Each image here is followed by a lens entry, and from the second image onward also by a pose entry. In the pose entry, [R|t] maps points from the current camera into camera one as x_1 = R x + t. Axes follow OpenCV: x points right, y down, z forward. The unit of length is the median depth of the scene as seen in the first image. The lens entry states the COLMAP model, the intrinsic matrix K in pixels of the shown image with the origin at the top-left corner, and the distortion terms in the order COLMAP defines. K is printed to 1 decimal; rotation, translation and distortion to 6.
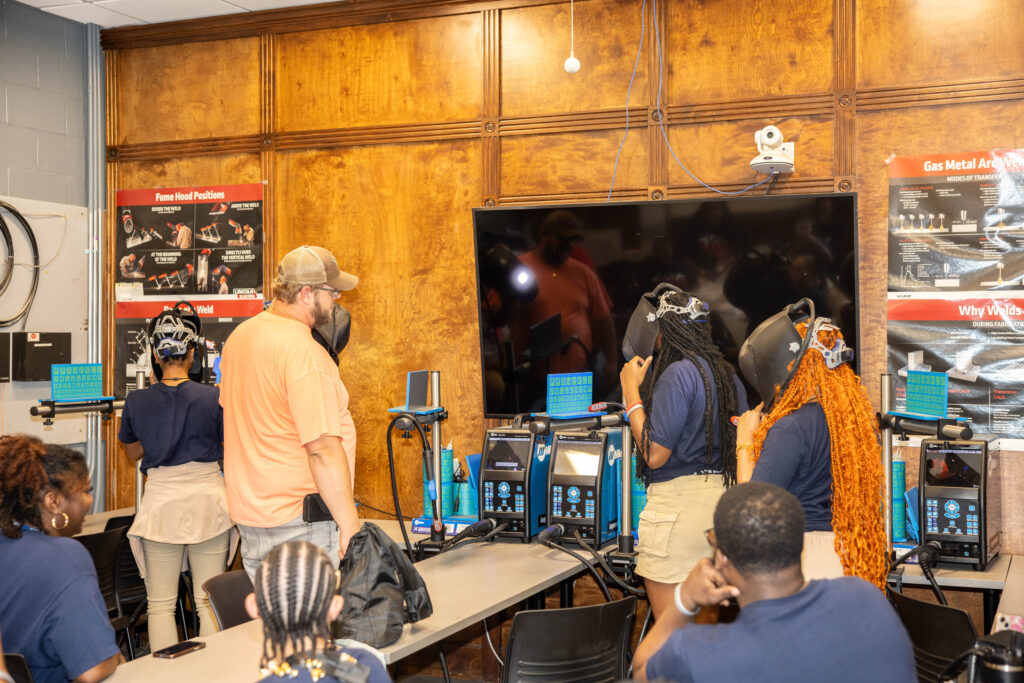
lens RADIAL K [[1348.0, 0, 512.0], [0, 1348.0, 341.5], [0, 0, 1]] dist [-0.006020, 0.391753]
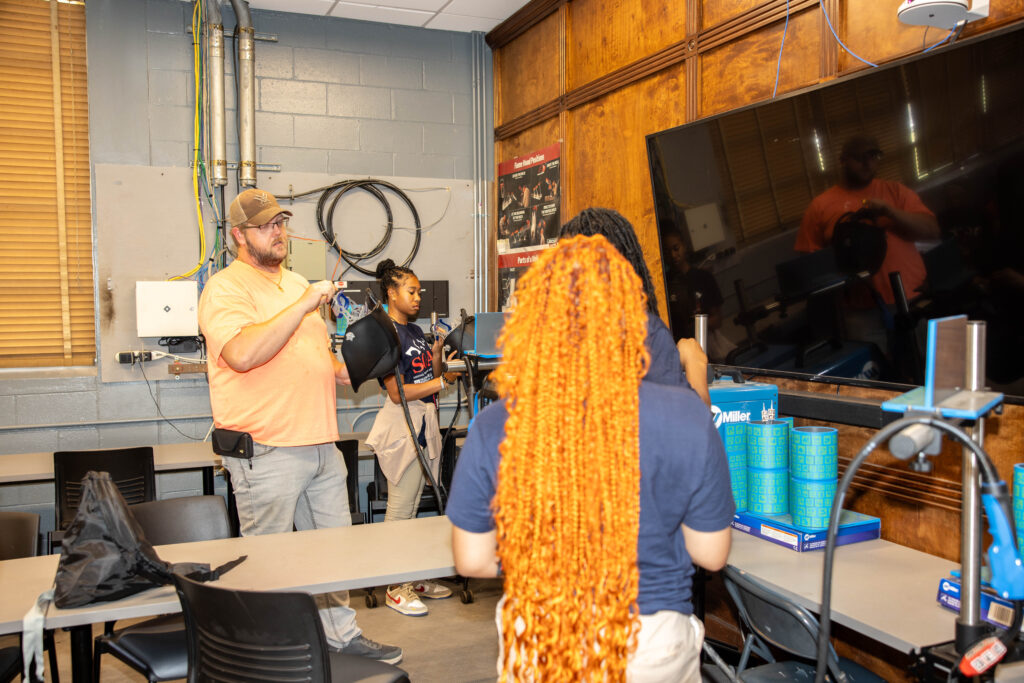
lens RADIAL K [[890.6, 0, 512.0], [0, 890.6, 341.5], [0, 0, 1]] dist [-0.101765, 0.162715]
pose [[0.717782, 0.030699, -0.695591, 0.358400], [0.005421, 0.998751, 0.049672, 0.011217], [0.696247, -0.039424, 0.716719, 0.547731]]
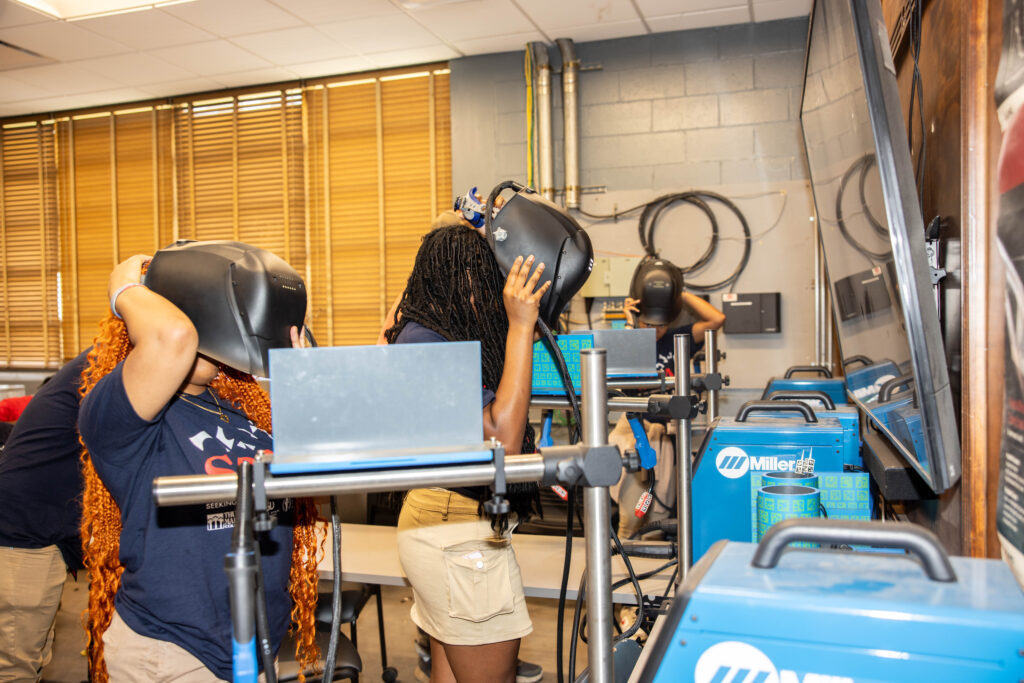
lens RADIAL K [[890.6, 0, 512.0], [0, 890.6, 341.5], [0, 0, 1]] dist [-0.101765, 0.162715]
pose [[0.066113, 0.028228, -0.997413, 0.502572], [0.019688, 0.999368, 0.029589, 0.010144], [0.997618, -0.021593, 0.065515, 0.886047]]
